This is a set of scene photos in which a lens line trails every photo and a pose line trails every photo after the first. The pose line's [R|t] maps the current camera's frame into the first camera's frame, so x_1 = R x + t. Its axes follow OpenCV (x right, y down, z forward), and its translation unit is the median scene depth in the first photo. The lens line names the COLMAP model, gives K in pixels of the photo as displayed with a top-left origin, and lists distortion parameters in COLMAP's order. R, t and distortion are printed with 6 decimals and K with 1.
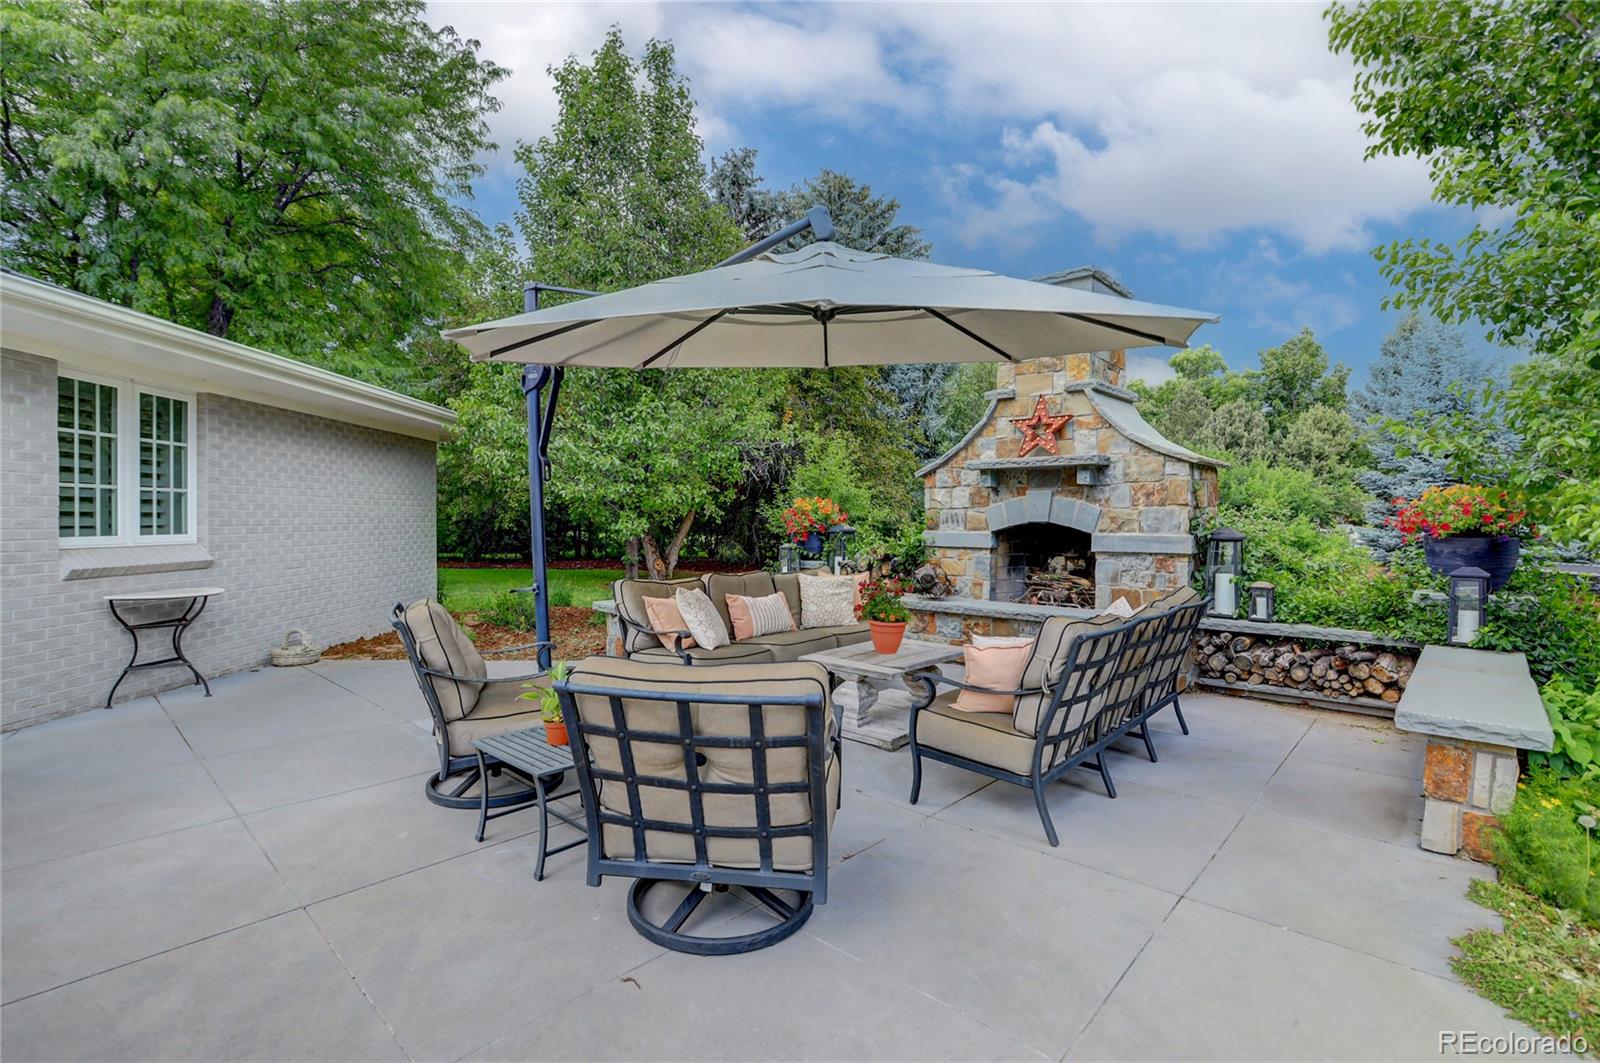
lens RADIAL K [[744.2, 0, 803.7], [0, 744.2, 525.8], [0, 0, 1]] dist [-0.037612, 0.004523]
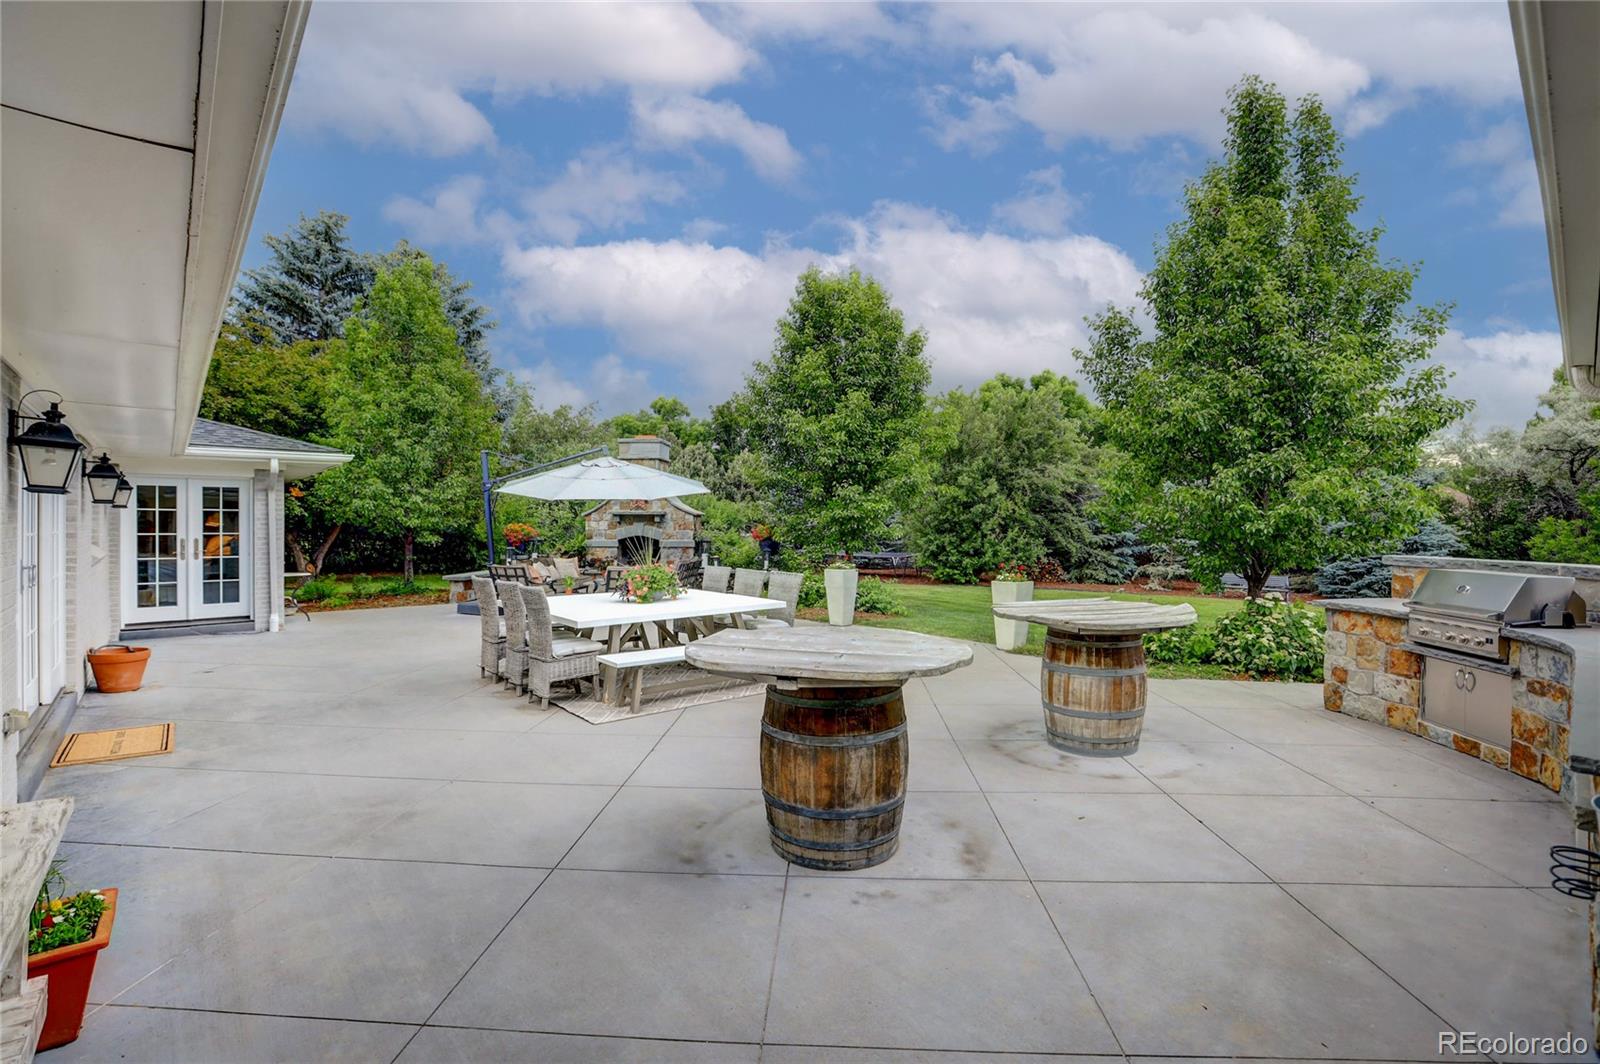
lens RADIAL K [[744.2, 0, 808.3], [0, 744.2, 537.5], [0, 0, 1]] dist [-0.037612, 0.004523]
pose [[0.772697, -0.012863, 0.634645, -0.792261], [0.005219, 0.999890, 0.013911, -0.030087], [-0.634754, -0.007437, 0.772679, -1.243697]]
